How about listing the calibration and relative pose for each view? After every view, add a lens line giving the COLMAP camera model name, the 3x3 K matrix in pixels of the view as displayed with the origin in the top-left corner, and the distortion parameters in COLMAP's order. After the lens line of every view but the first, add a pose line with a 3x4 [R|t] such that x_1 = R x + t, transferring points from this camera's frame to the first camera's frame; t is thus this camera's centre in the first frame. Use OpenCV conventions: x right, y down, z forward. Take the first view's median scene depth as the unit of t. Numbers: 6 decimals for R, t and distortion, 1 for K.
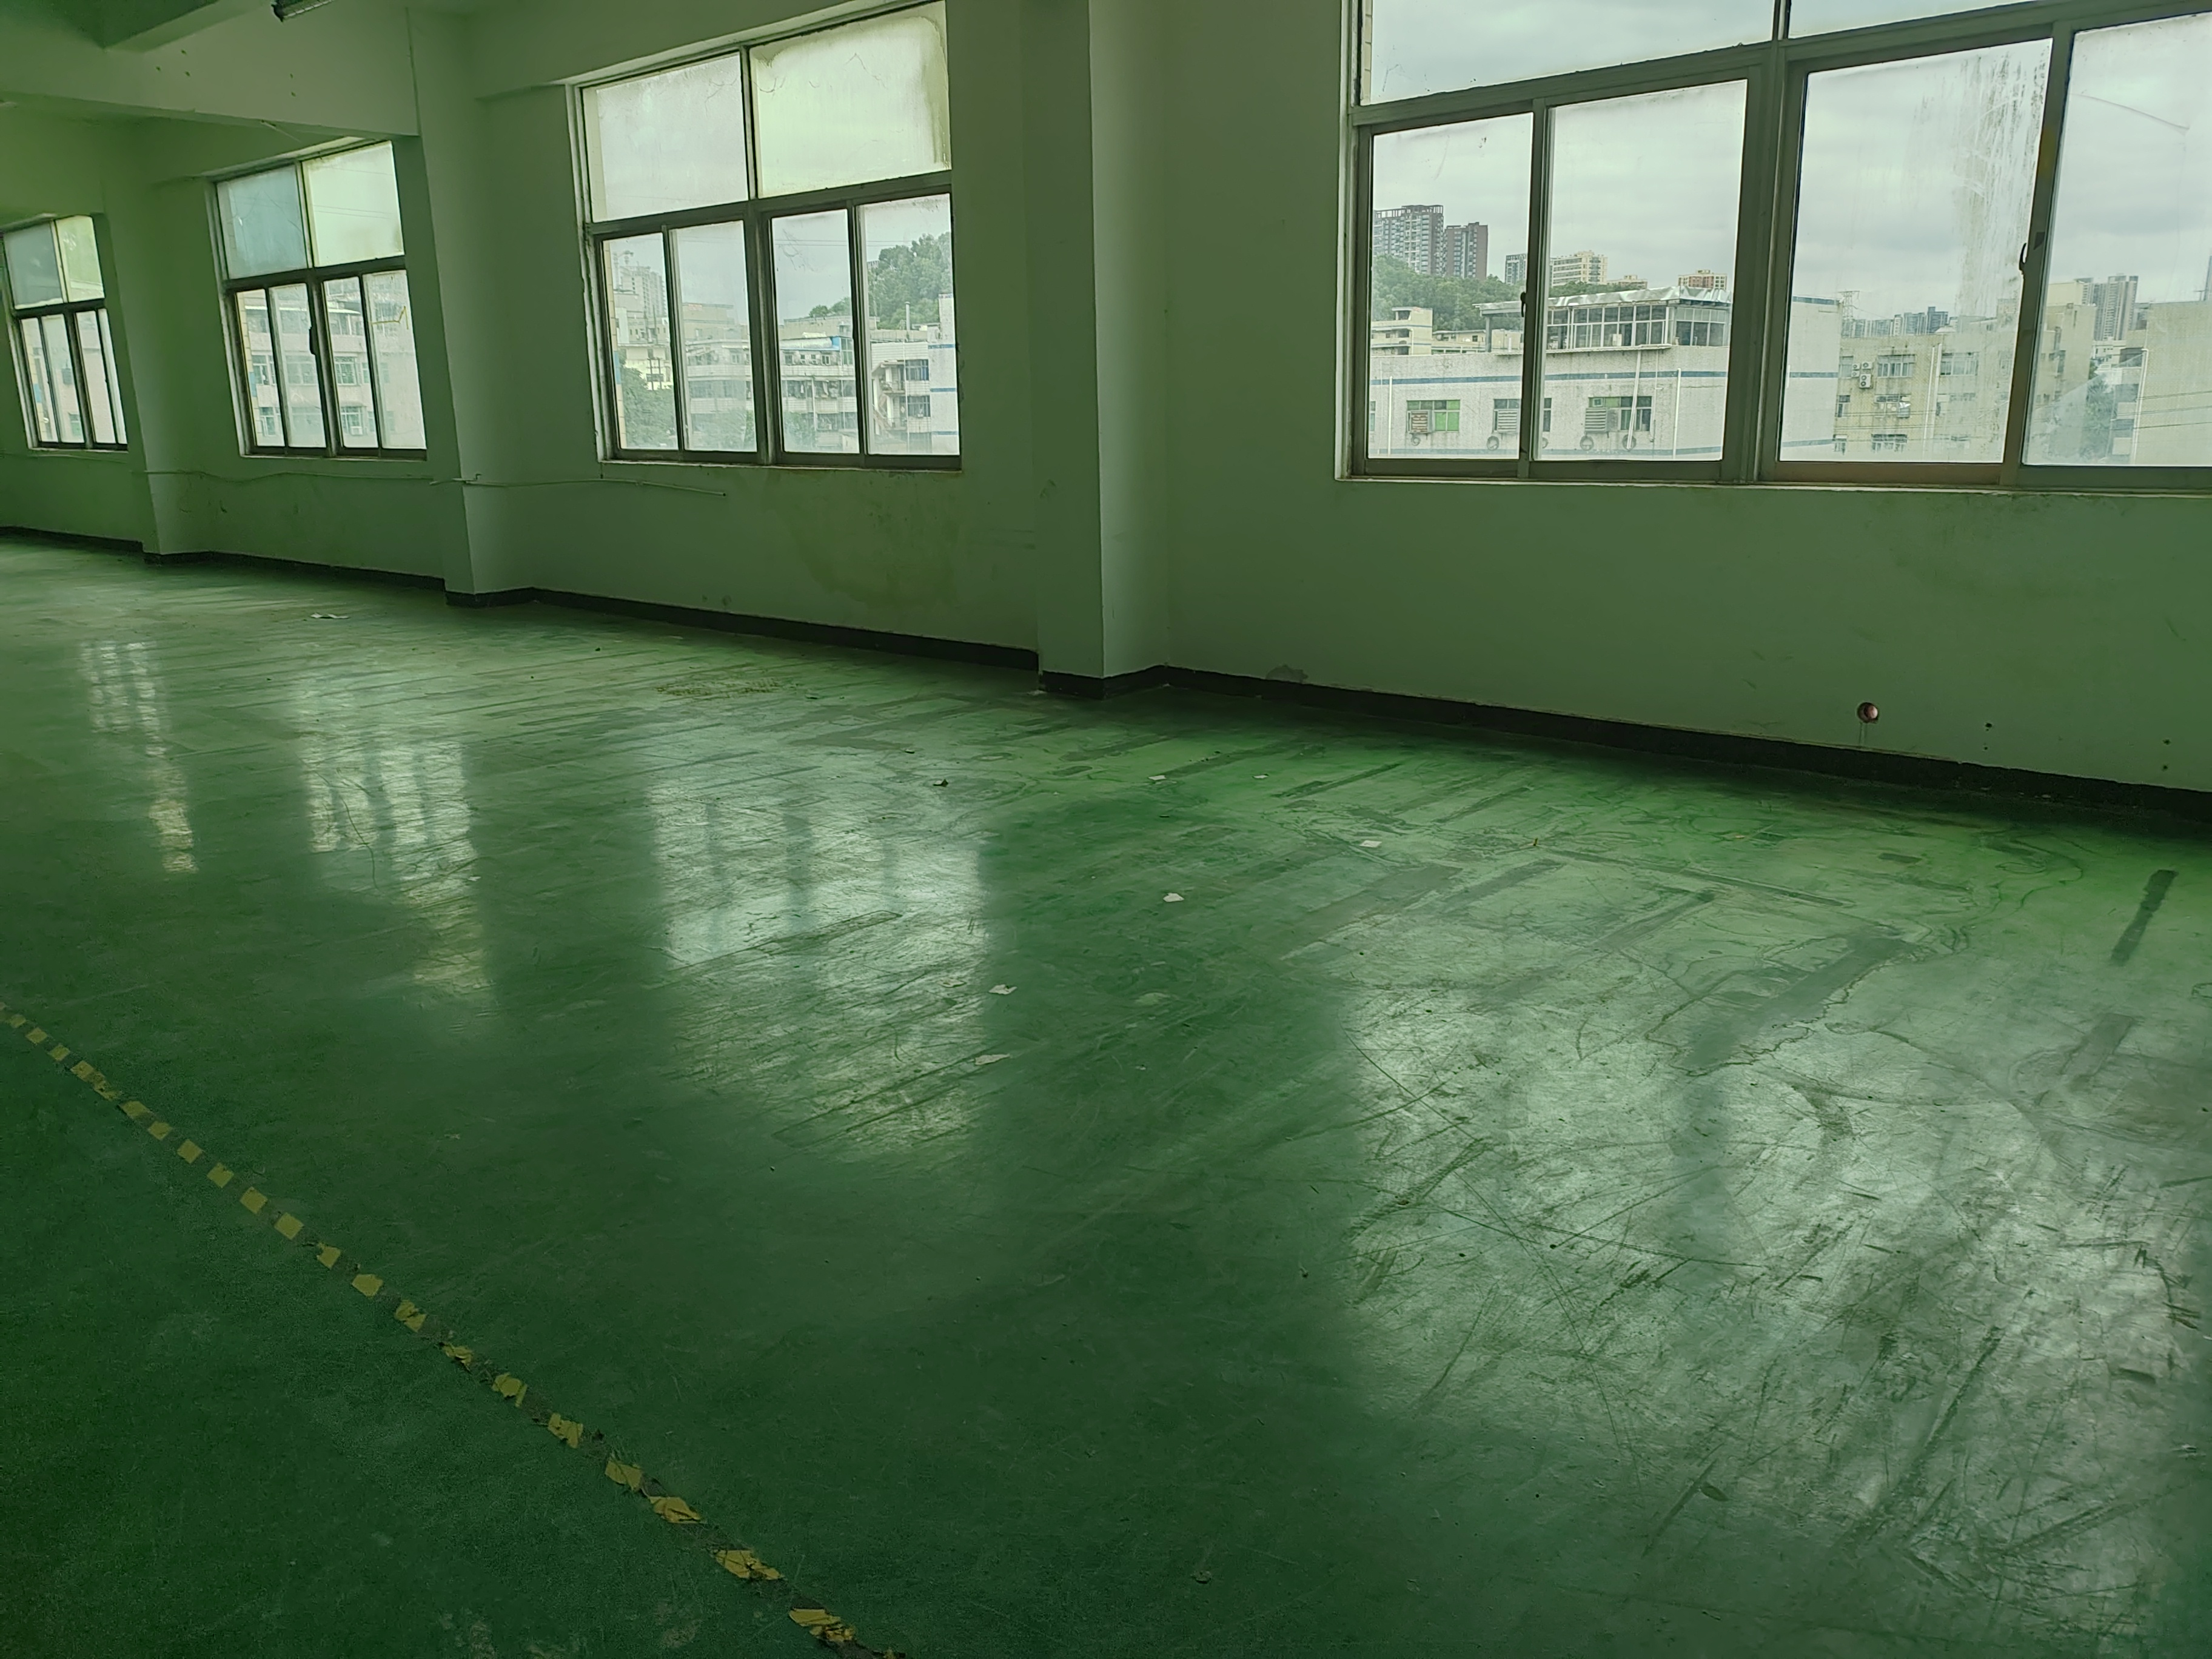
lens RADIAL K [[1677.0, 0, 1115.0], [0, 1677.0, 820.6], [0, 0, 1]] dist [0.036418, -0.042268]
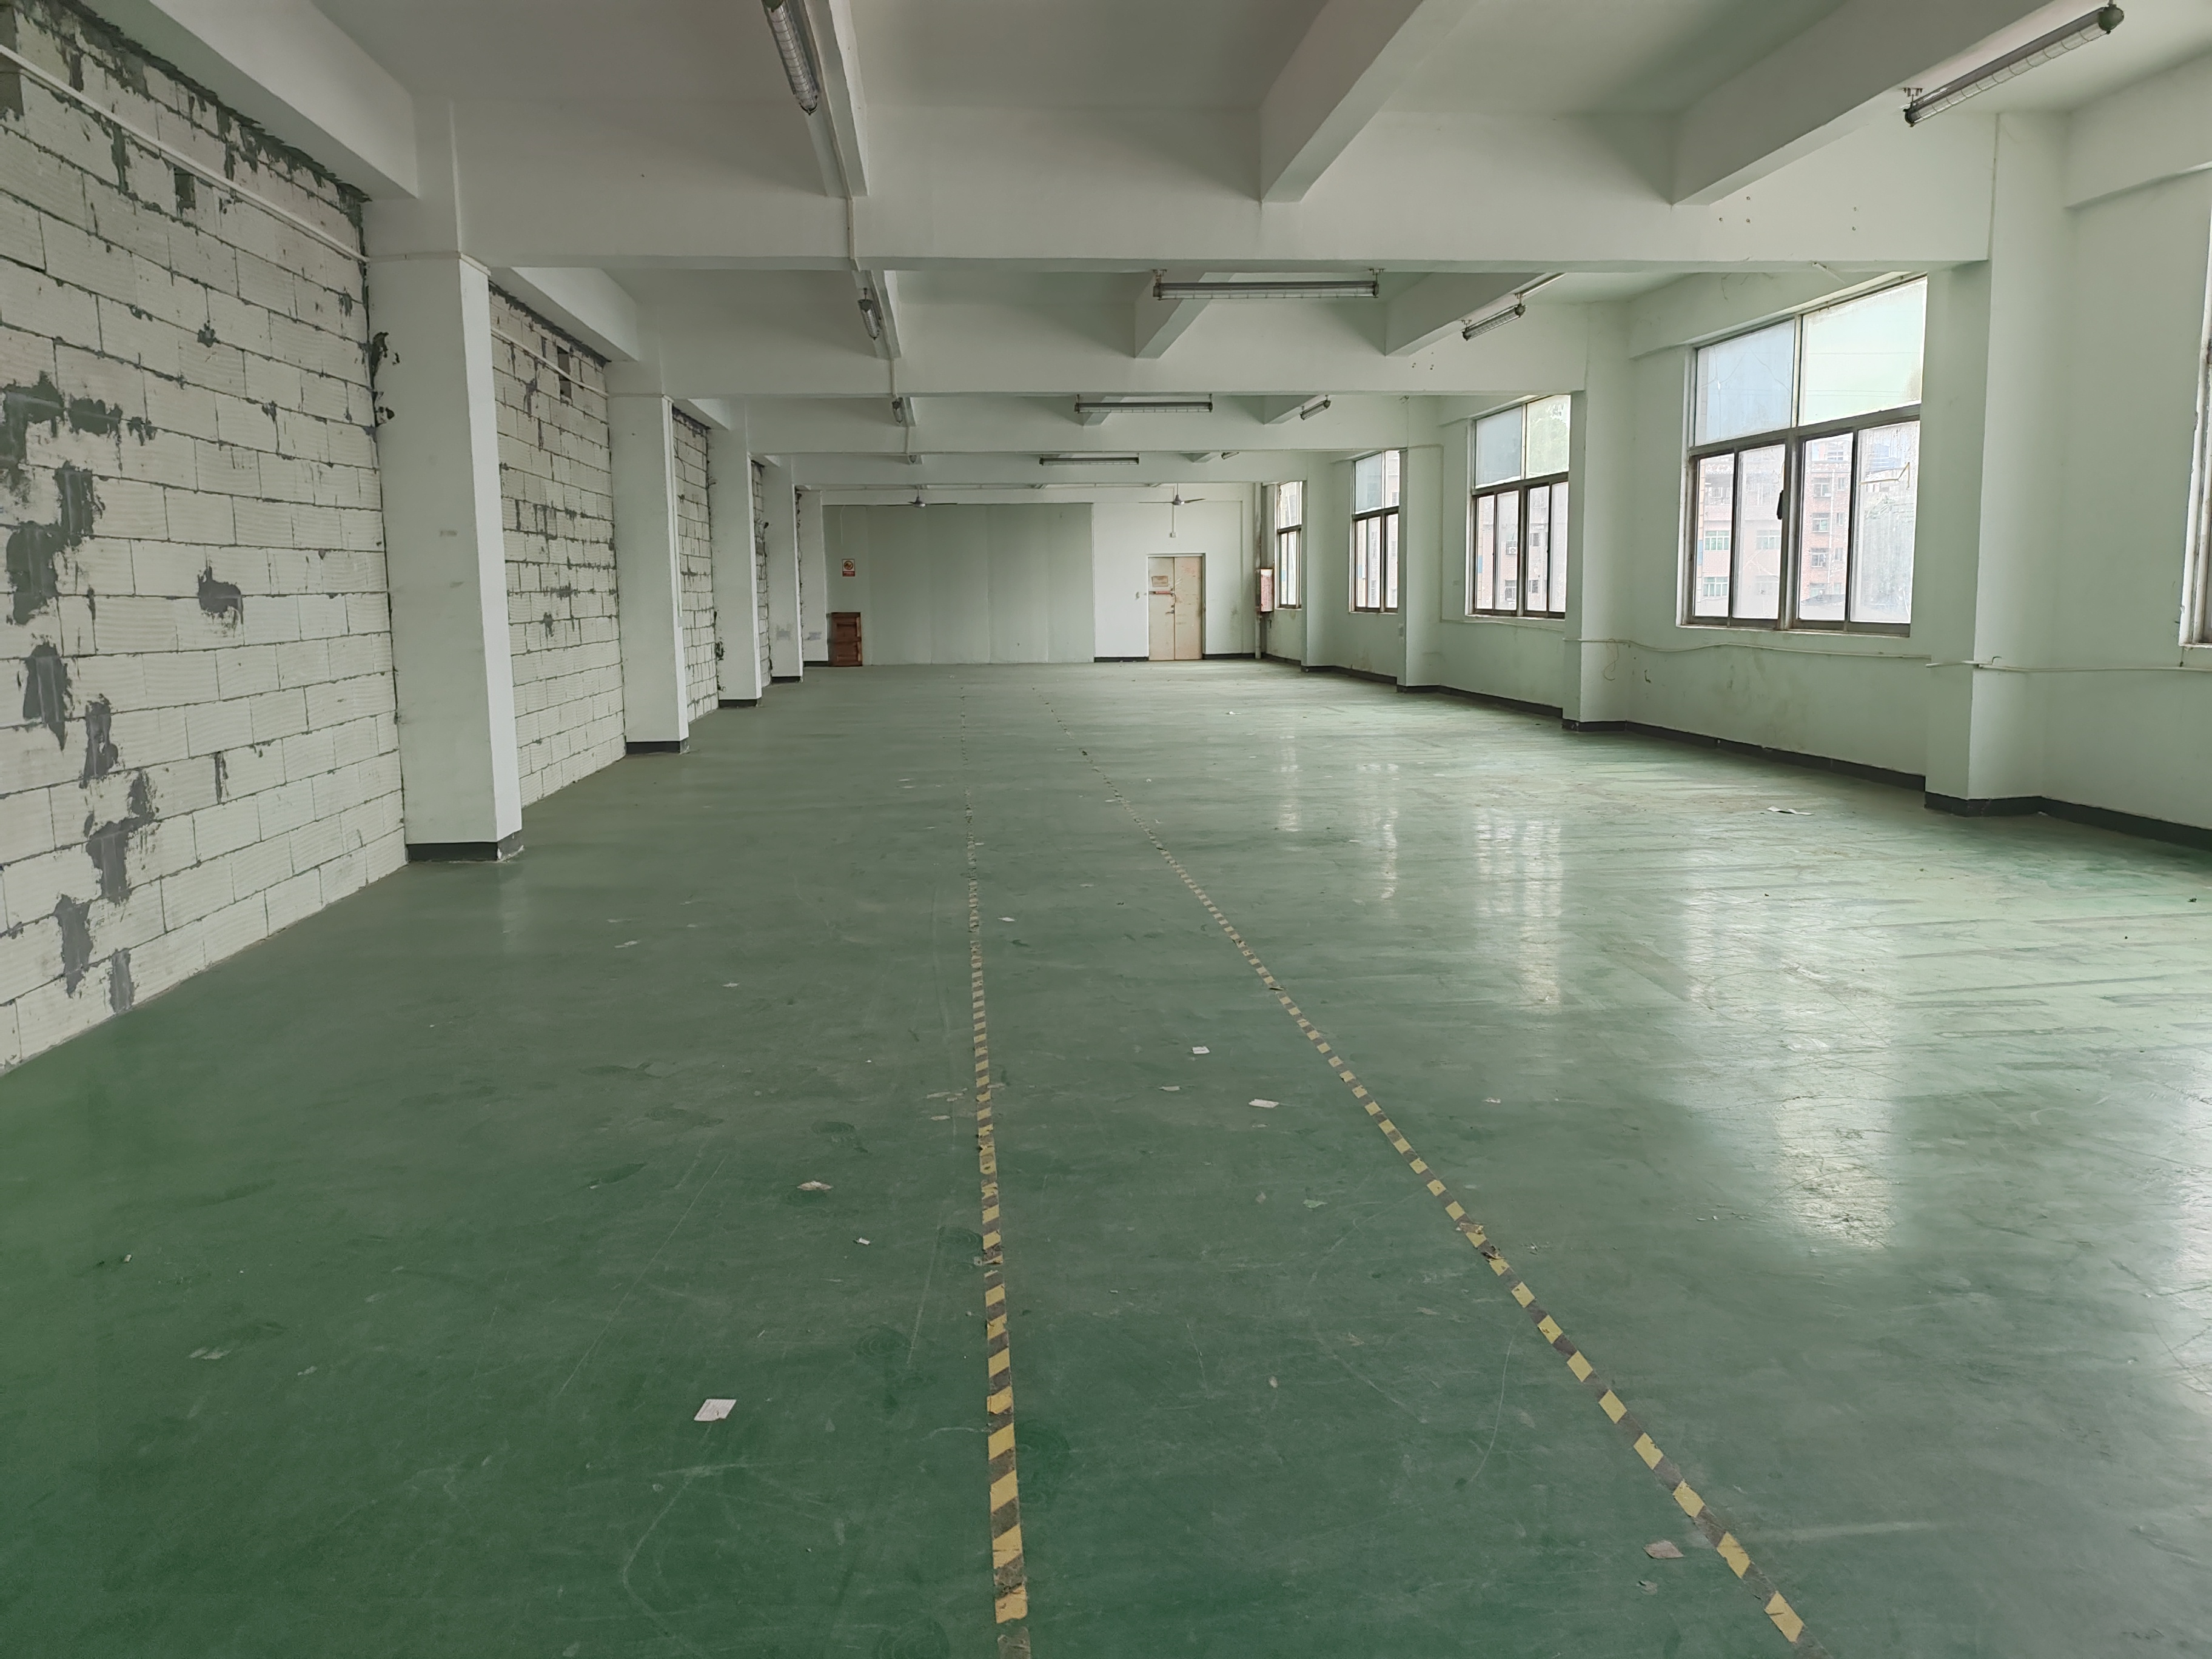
lens RADIAL K [[1677.0, 0, 1115.0], [0, 1677.0, 820.6], [0, 0, 1]] dist [0.036418, -0.042268]
pose [[0.744200, 0.094570, -0.661228, -0.236225], [-0.156510, 0.987057, -0.034979, -0.049684], [0.649362, 0.129520, 0.749369, 0.190514]]
